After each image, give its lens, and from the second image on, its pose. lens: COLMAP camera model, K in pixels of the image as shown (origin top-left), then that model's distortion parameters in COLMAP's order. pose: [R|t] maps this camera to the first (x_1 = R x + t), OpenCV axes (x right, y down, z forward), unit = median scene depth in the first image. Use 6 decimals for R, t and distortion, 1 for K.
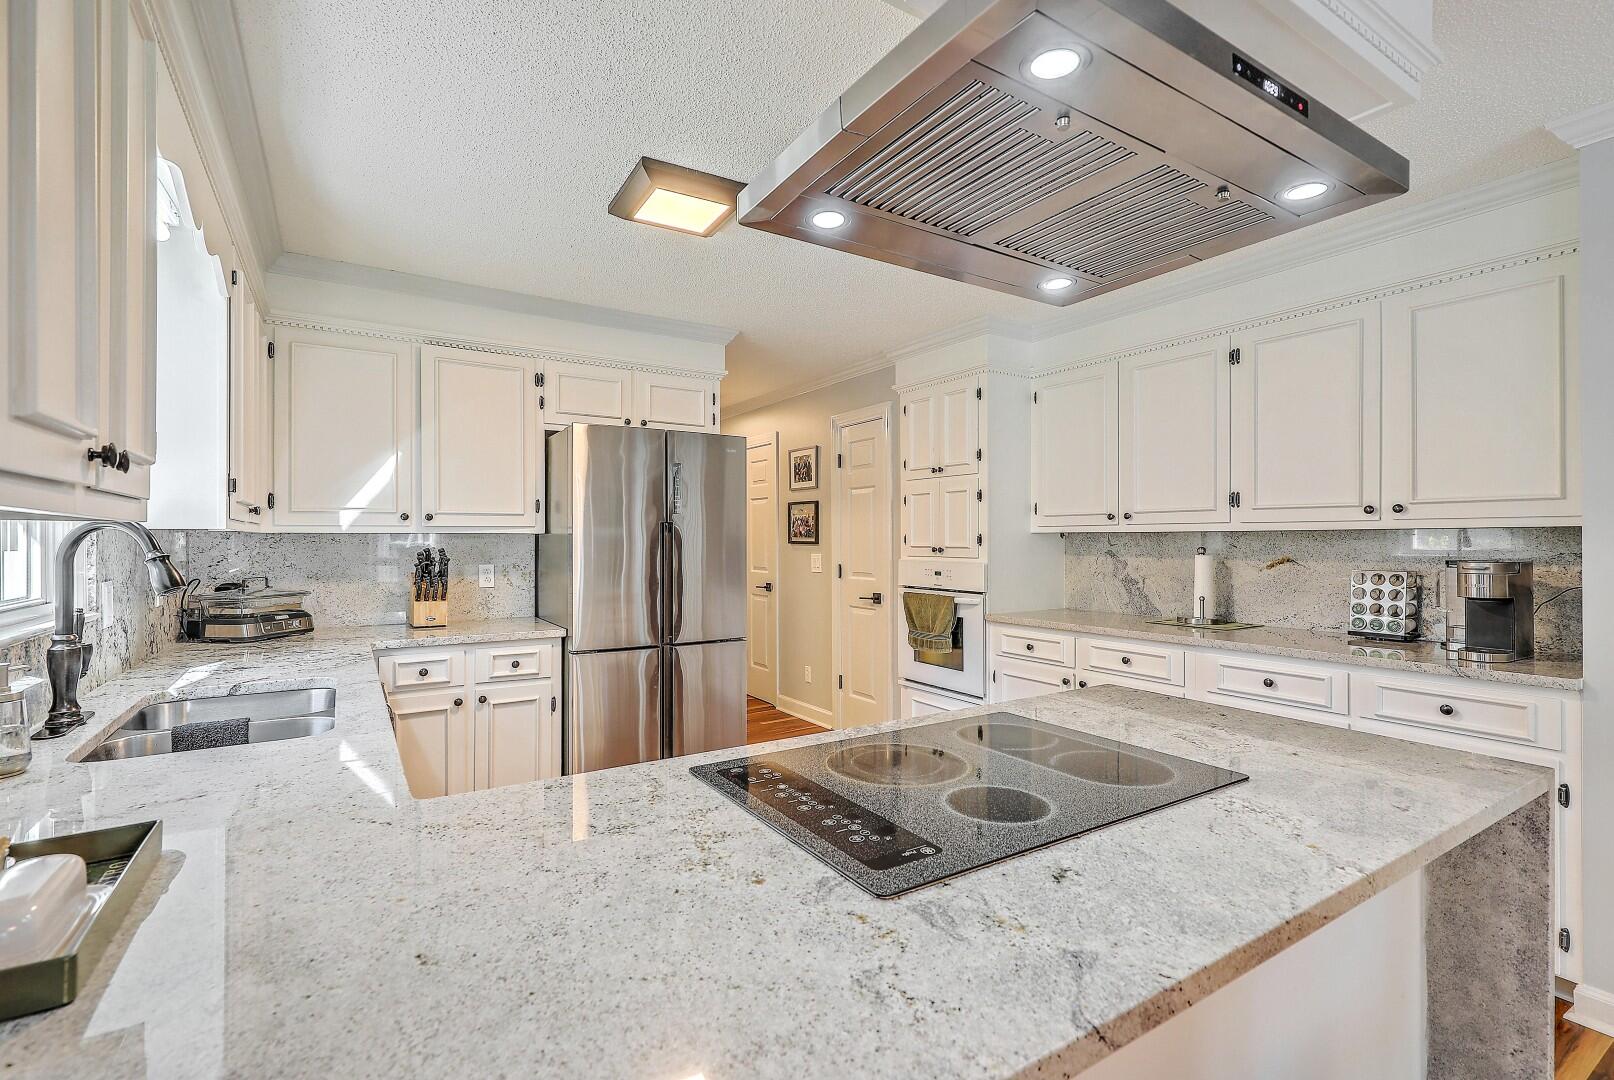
lens RADIAL K [[734.2, 0, 821.9], [0, 734.2, 539.5], [0, 0, 1]] dist [-0.000689, -0.000339]
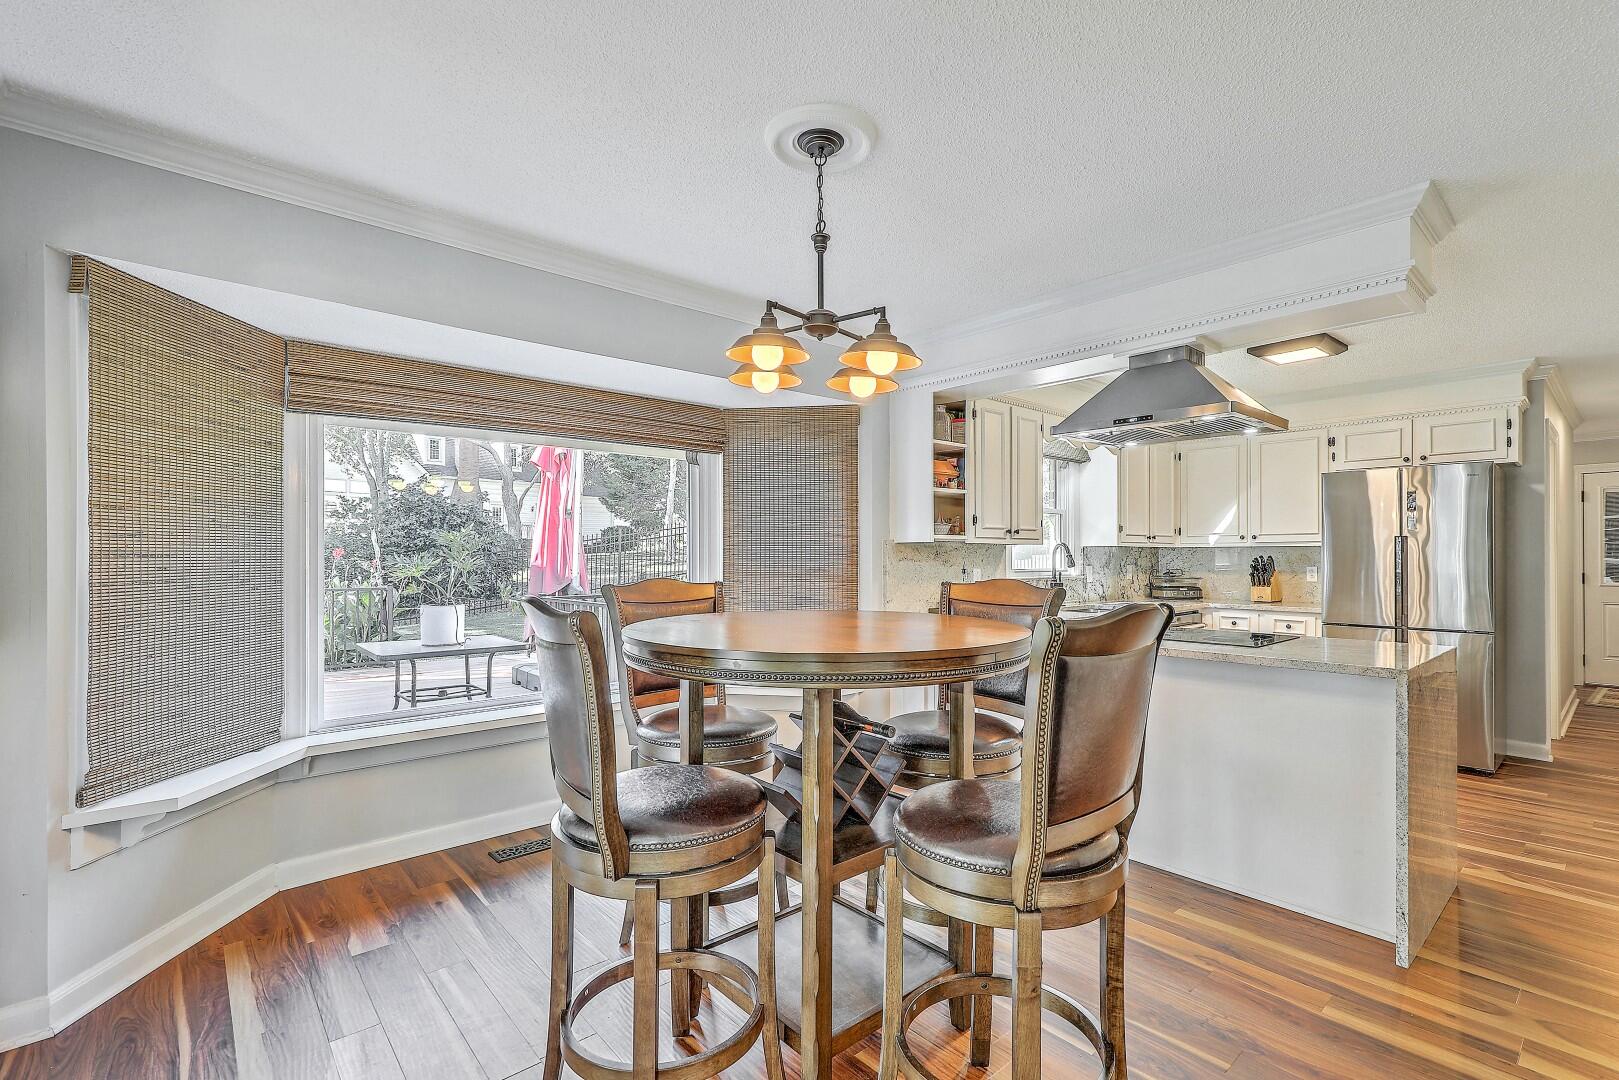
lens RADIAL K [[737.8, 0, 814.1], [0, 737.8, 552.1], [0, 0, 1]] dist [-0.001180, -0.000577]
pose [[0.143711, -0.002150, -0.989617, 0.993073], [-0.000212, 0.999998, -0.002204, 0.008544], [0.989620, 0.000526, 0.143710, -0.259732]]
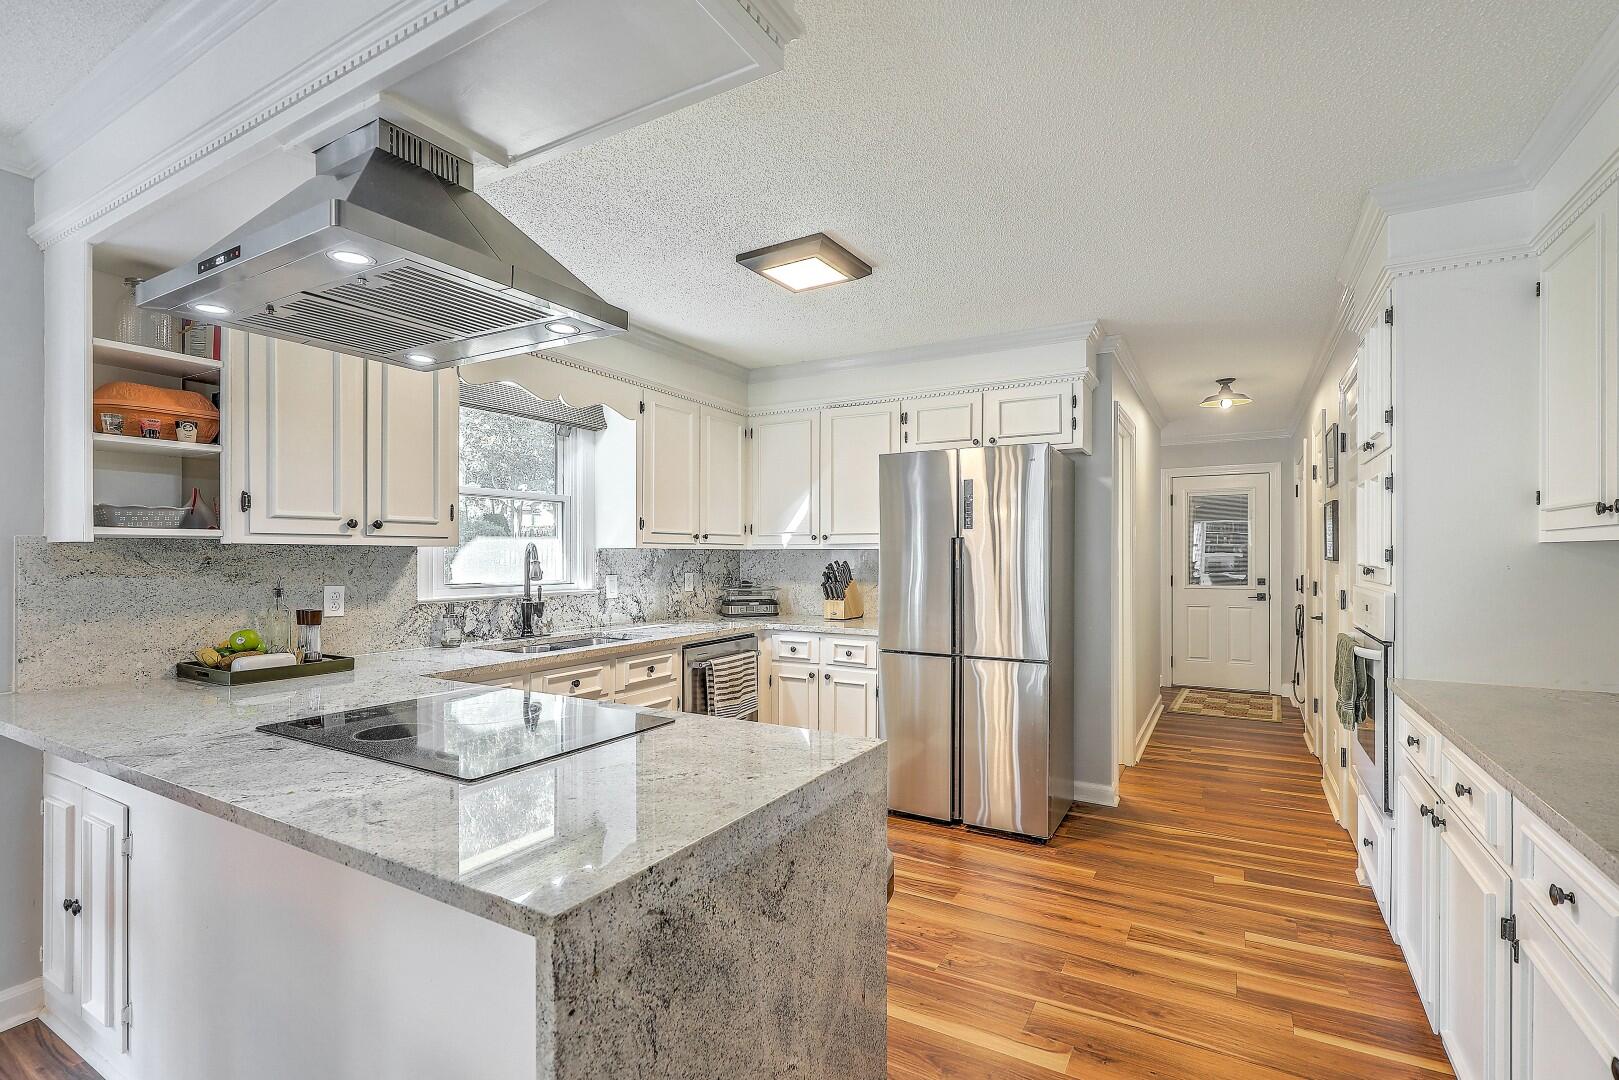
lens RADIAL K [[744.2, 0, 820.4], [0, 744.2, 555.1], [0, 0, 1]] dist [0.002261, 0.000293]
pose [[0.461906, 0.003309, -0.886923, 0.650825], [-0.001325, 0.999995, 0.003041, -0.001896], [0.886928, -0.000230, 0.461908, 0.350595]]
